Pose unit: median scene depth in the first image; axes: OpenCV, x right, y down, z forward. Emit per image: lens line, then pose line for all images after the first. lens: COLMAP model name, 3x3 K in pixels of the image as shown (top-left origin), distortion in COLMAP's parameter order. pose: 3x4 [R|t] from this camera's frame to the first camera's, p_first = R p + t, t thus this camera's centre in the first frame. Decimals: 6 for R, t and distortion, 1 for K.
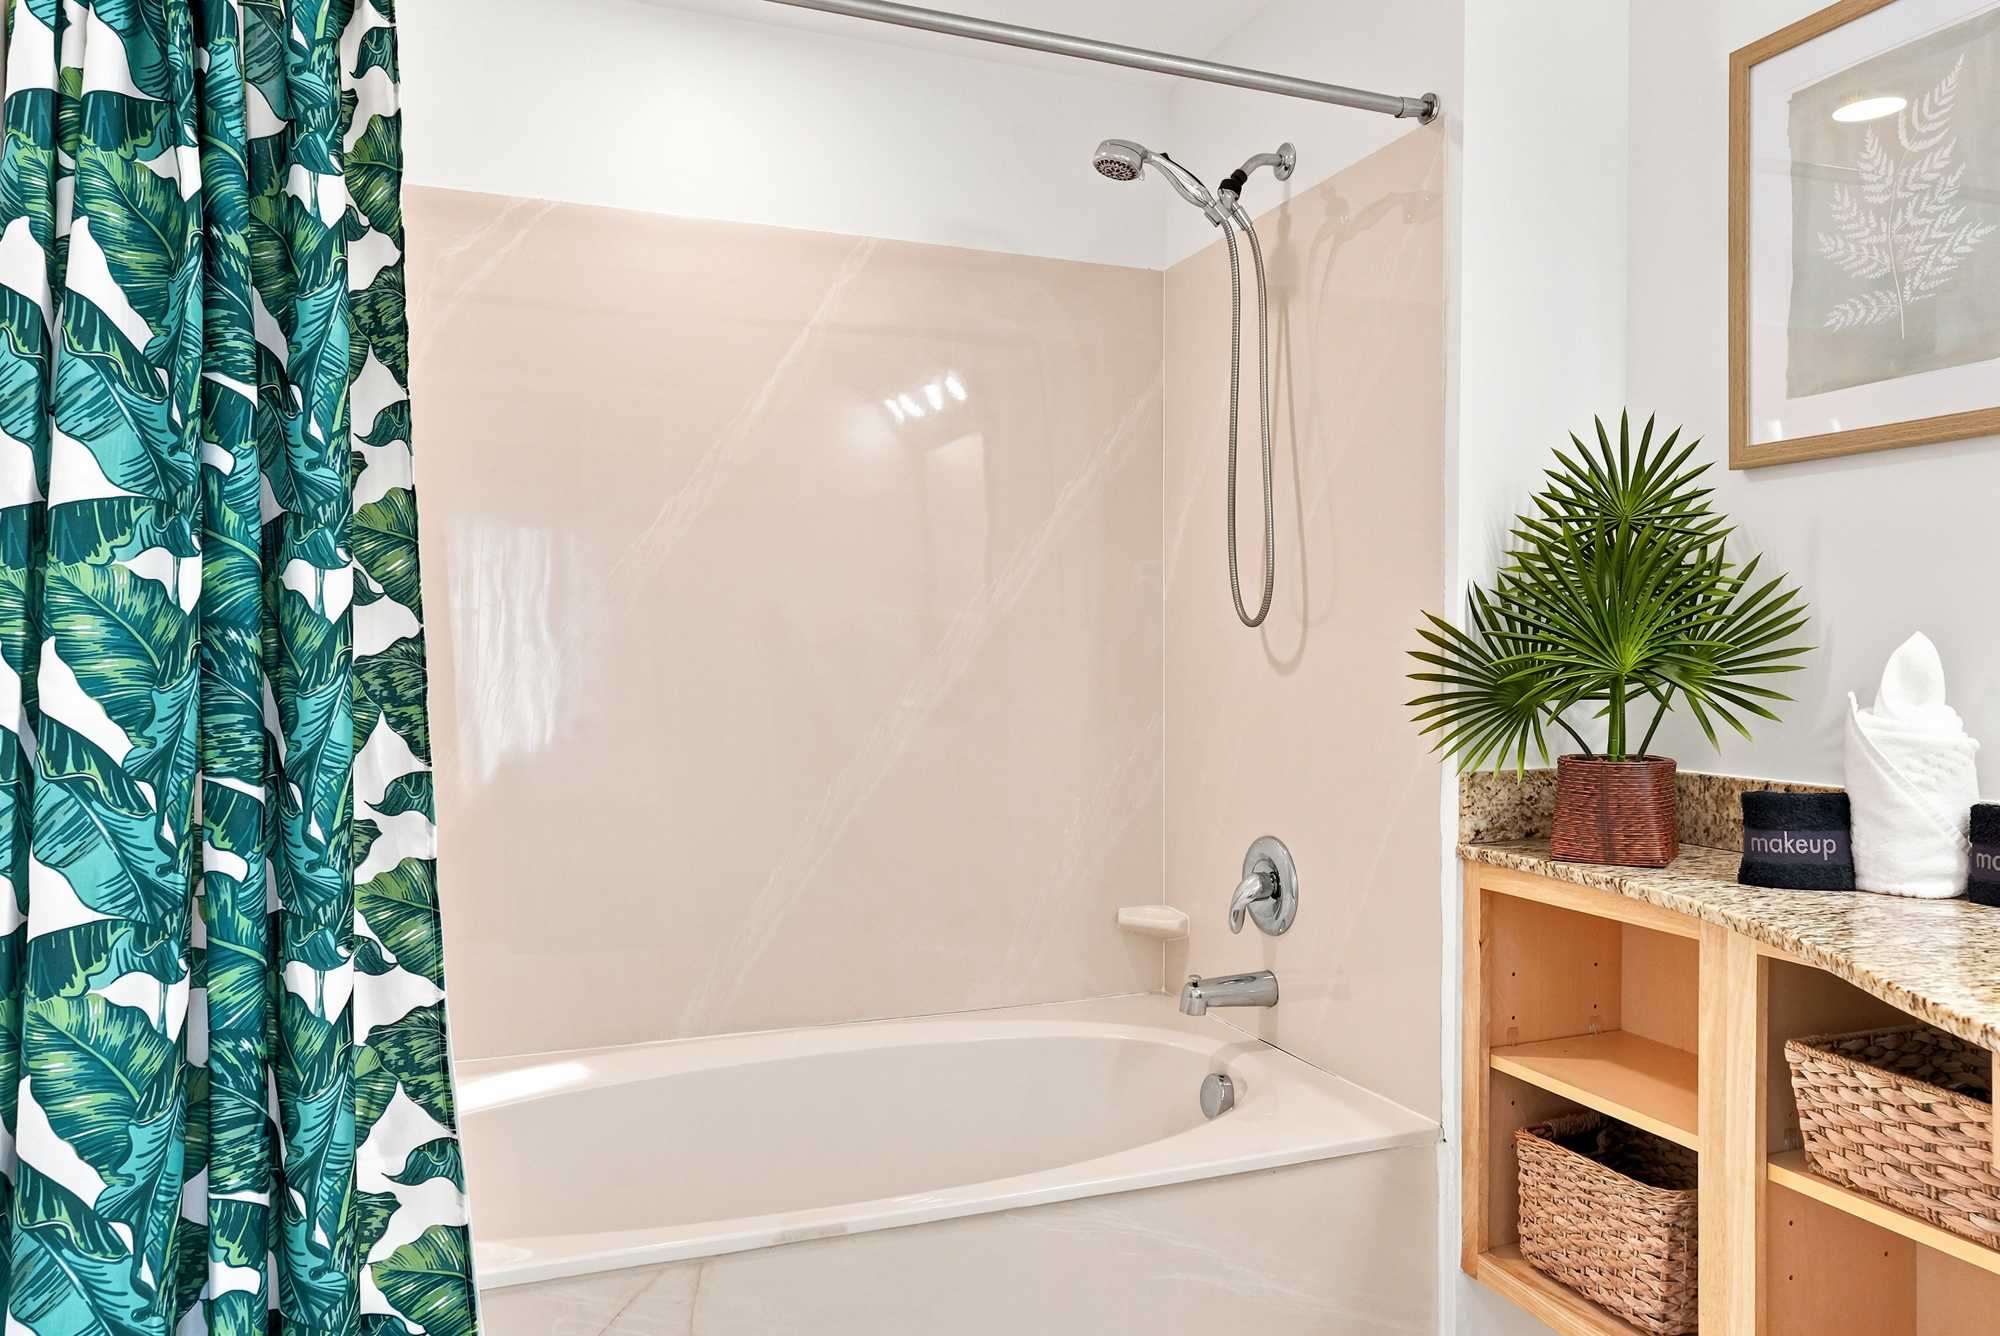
lens RADIAL K [[1328.2, 0, 1000.0], [0, 1328.2, 668.0], [0, 0, 1]] dist [-0.006423, -0.002072]
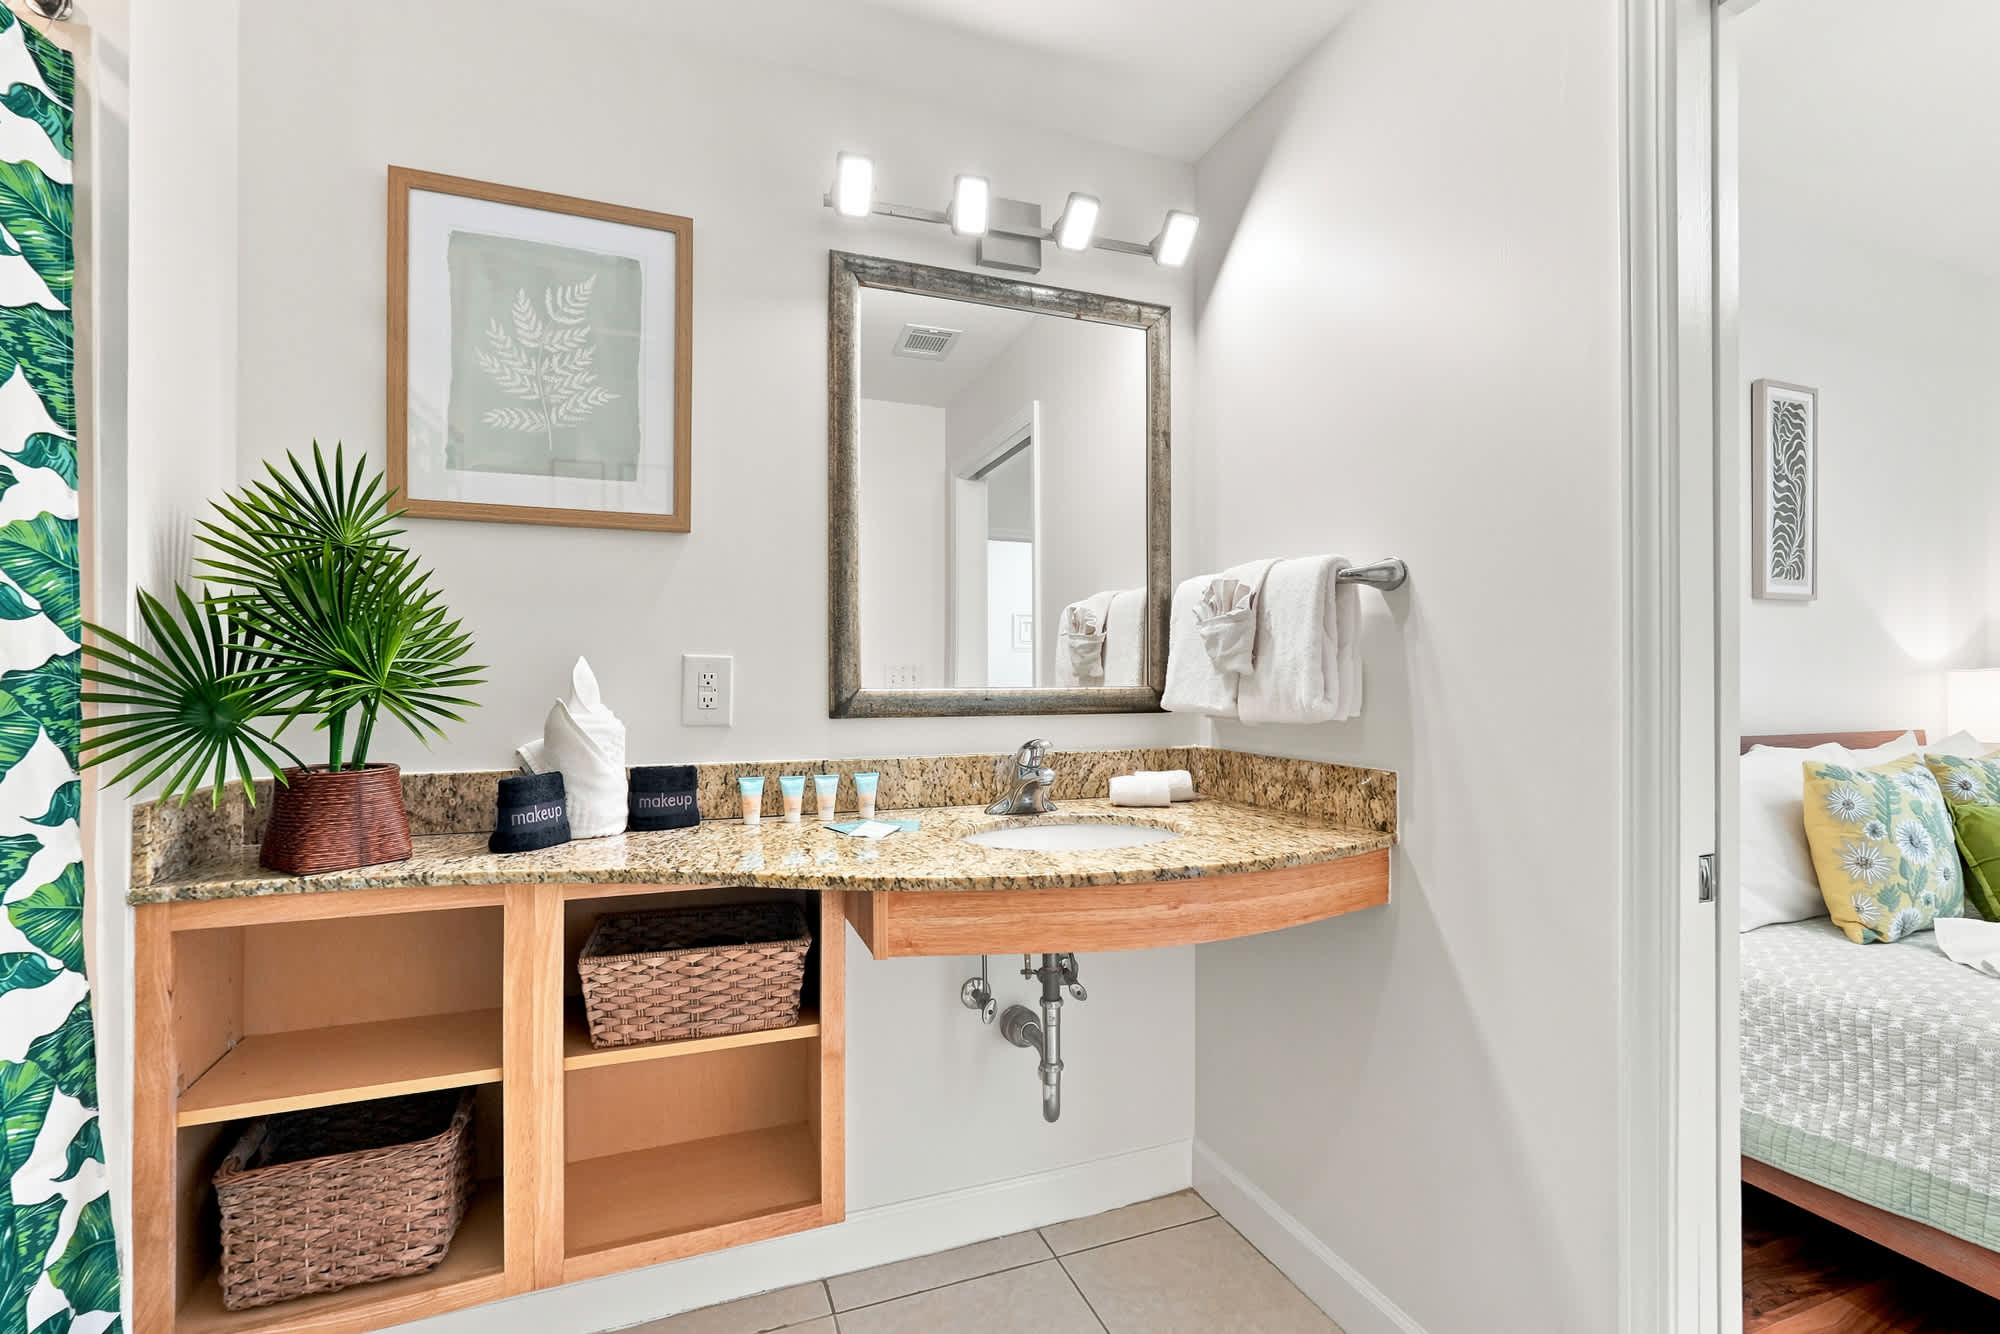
lens RADIAL K [[904.4, 0, 1000.0], [0, 904.4, 667.0], [0, 0, 1]] dist [-0.003916, 0.000766]
pose [[0.007836, 0.006336, 0.999949, -0.285645], [0.011306, 0.999915, -0.006425, -0.002598], [-0.999905, 0.011356, 0.007764, 0.510935]]
